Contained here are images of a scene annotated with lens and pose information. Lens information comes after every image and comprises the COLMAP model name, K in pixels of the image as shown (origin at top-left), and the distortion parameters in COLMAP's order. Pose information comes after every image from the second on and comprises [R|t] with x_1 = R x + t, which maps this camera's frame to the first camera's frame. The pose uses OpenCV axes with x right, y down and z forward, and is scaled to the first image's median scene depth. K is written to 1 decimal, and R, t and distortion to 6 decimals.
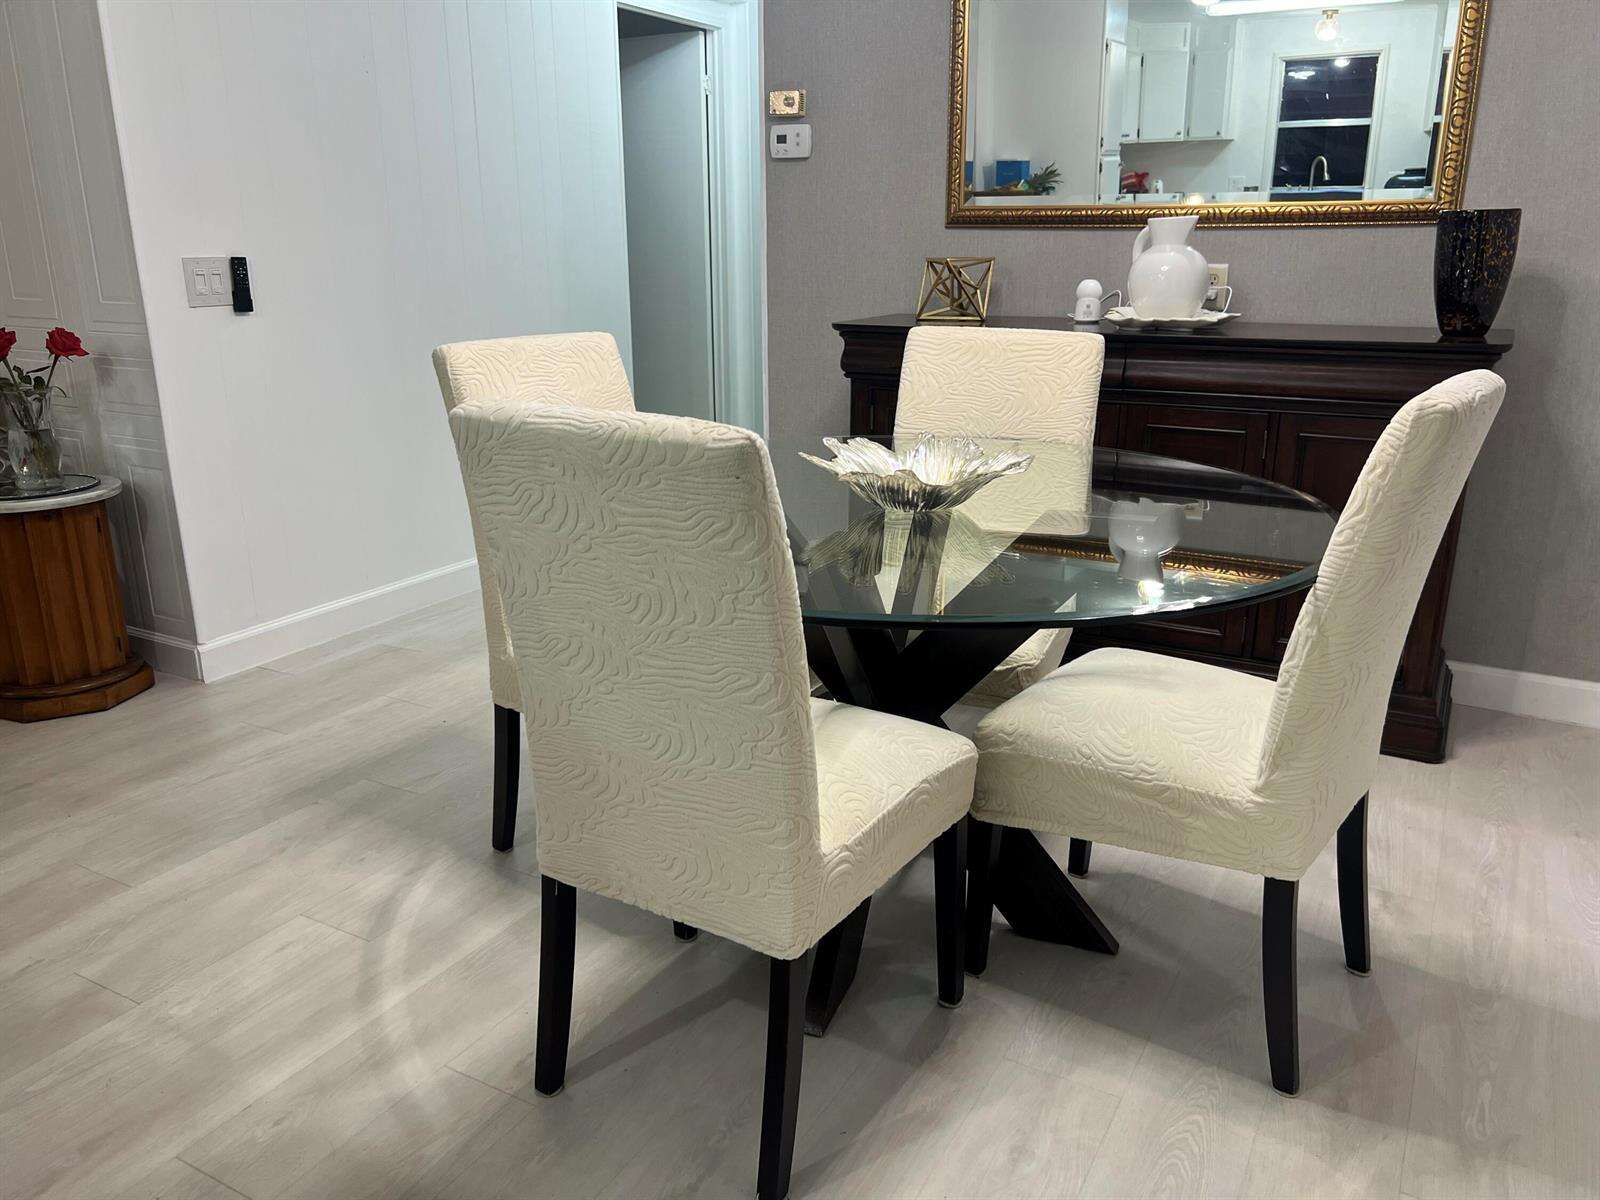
lens RADIAL K [[1208.1, 0, 793.8], [0, 1208.1, 593.7], [0, 0, 1]] dist [0.057219, -0.054685]
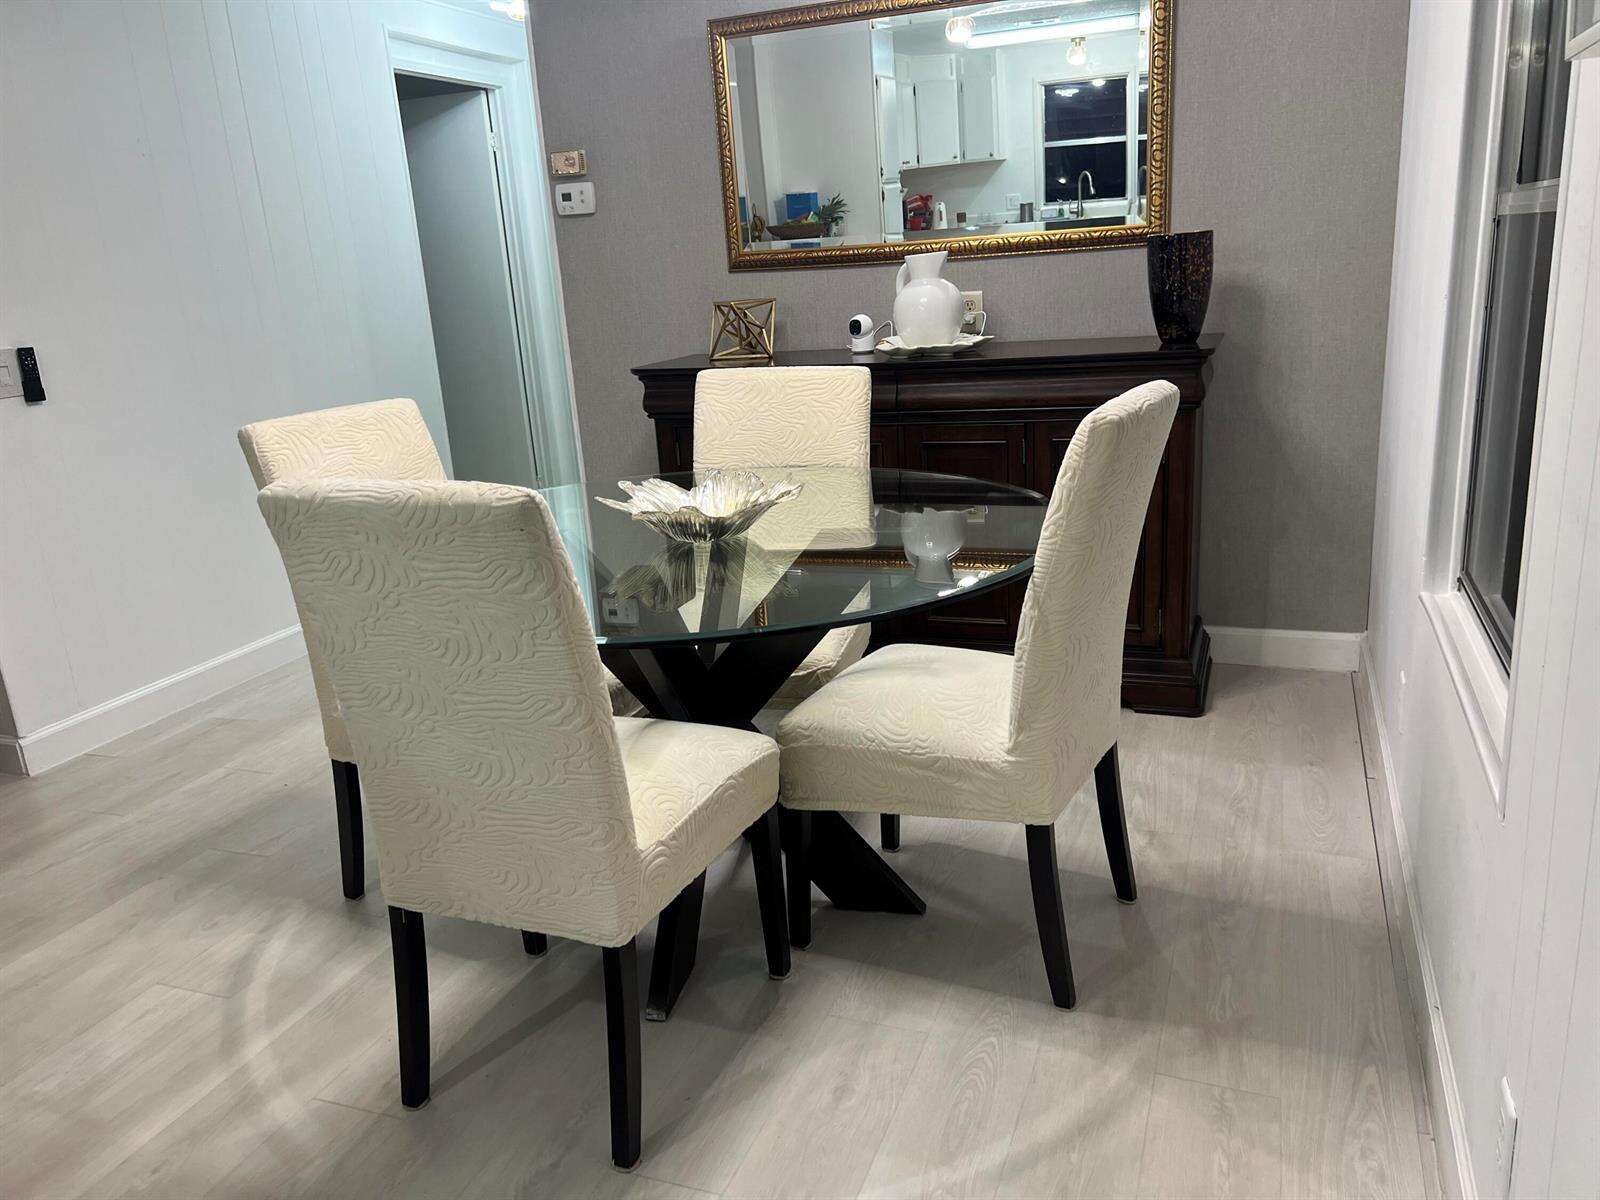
lens RADIAL K [[1208.1, 0, 794.9], [0, 1208.1, 603.1], [0, 0, 1]] dist [0.057219, -0.054685]
pose [[0.987402, -0.099768, 0.122814, 0.035762], [0.101361, 0.994827, -0.006781, 0.004332], [-0.121502, 0.019144, 0.992407, -0.105530]]
